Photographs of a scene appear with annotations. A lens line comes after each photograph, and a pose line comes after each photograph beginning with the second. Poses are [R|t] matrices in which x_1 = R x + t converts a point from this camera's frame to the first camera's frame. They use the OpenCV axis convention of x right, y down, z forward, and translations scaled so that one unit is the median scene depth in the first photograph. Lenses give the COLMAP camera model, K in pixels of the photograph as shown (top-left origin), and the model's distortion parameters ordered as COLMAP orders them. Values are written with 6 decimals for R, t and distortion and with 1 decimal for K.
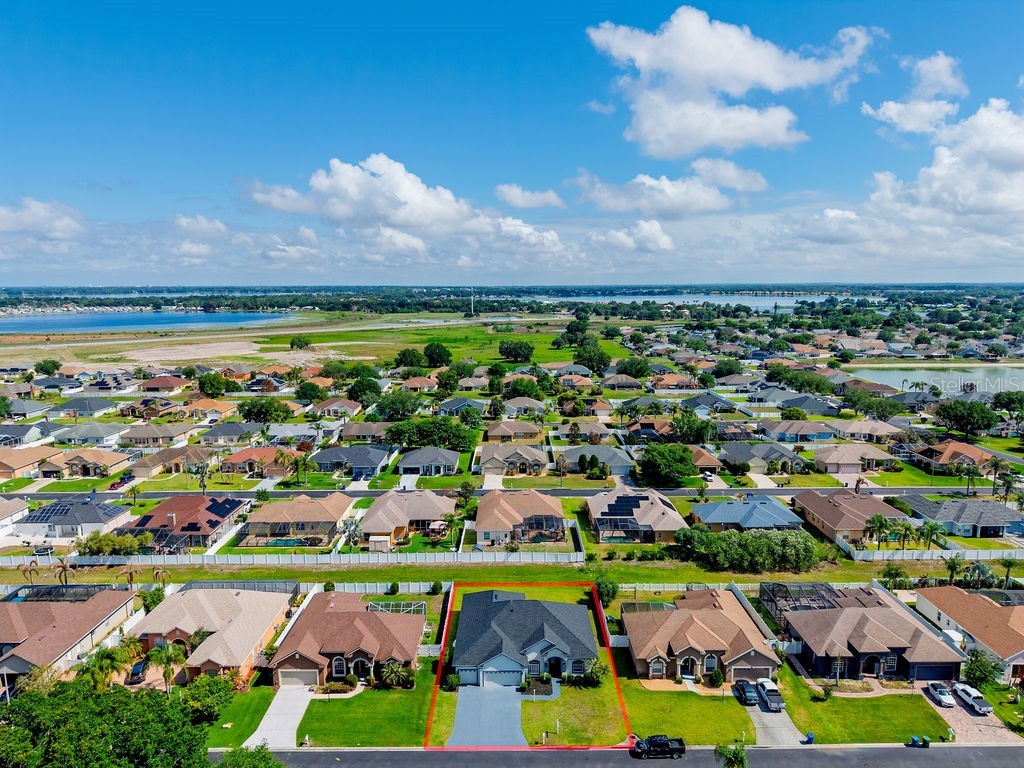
lens RADIAL K [[685.6, 0, 510.9], [0, 685.6, 385.7], [0, 0, 1]] dist [0.029697, -0.026005]
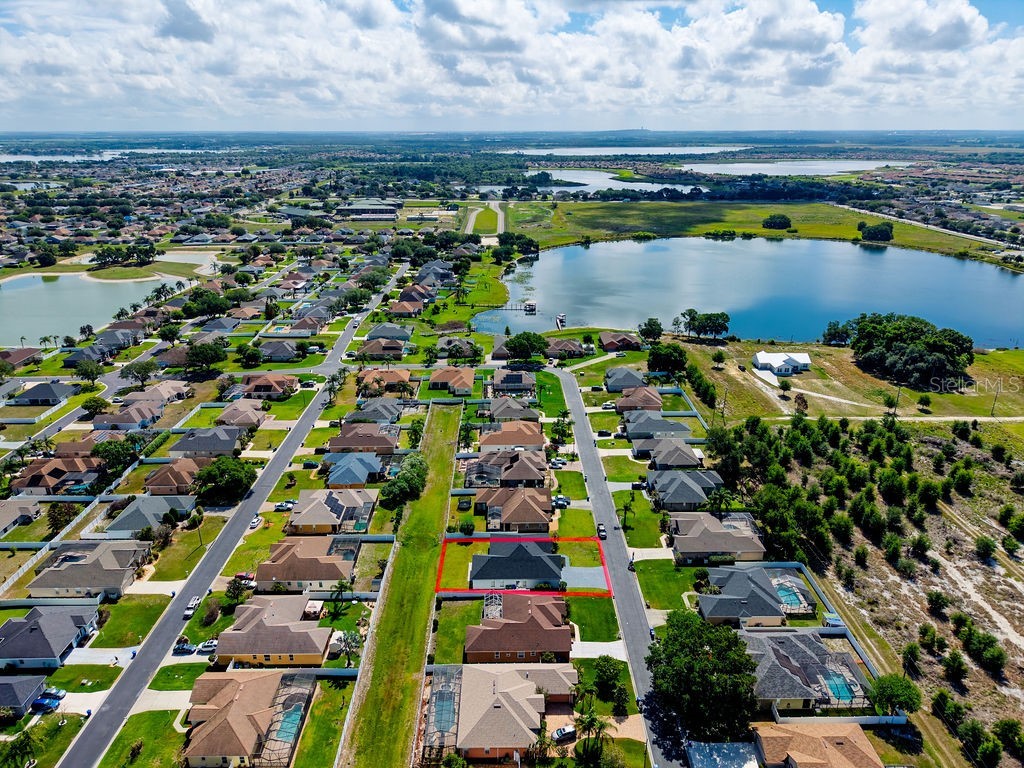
lens RADIAL K [[685.6, 0, 511.2], [0, 685.6, 373.6], [0, 0, 1]] dist [0.029697, -0.026005]
pose [[-0.012633, -0.331195, 0.943478, -1.568817], [0.173398, 0.928532, 0.328271, -0.697362], [-0.984771, 0.167744, 0.045698, 0.932125]]
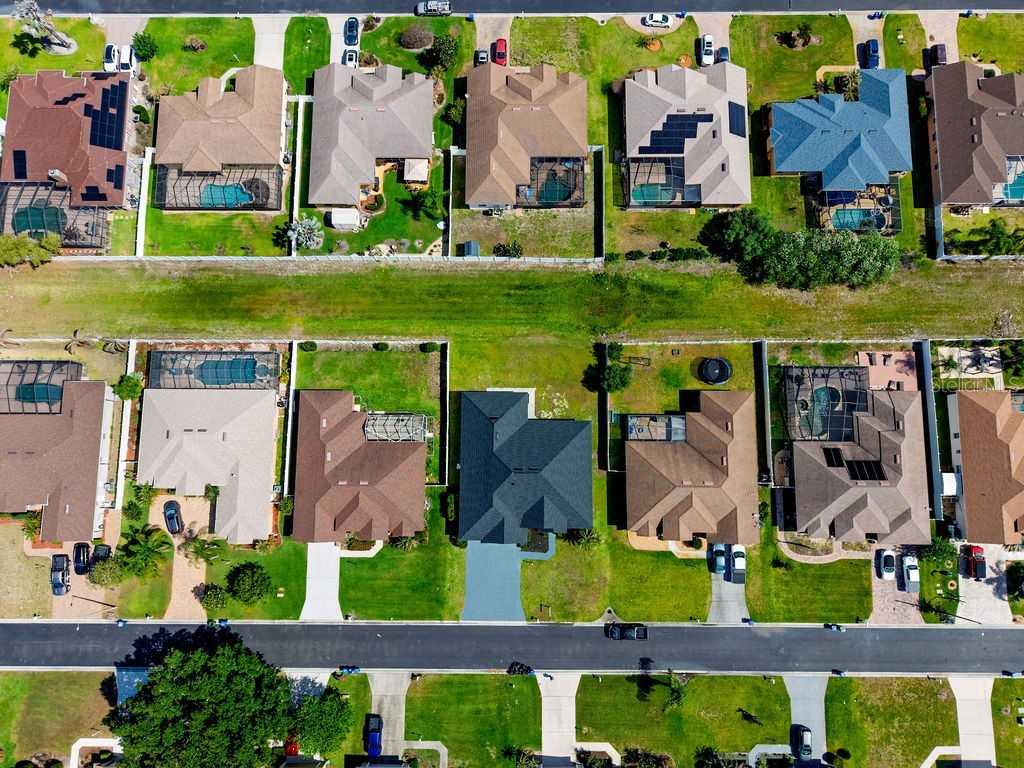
lens RADIAL K [[685.6, 0, 509.0], [0, 685.6, 388.1], [0, 0, 1]] dist [0.029697, -0.026005]
pose [[0.999958, 0.004288, -0.008152, 0.002703], [0.006483, 0.300961, 0.953614, -0.697101], [0.006543, -0.953627, 0.300920, 0.878701]]
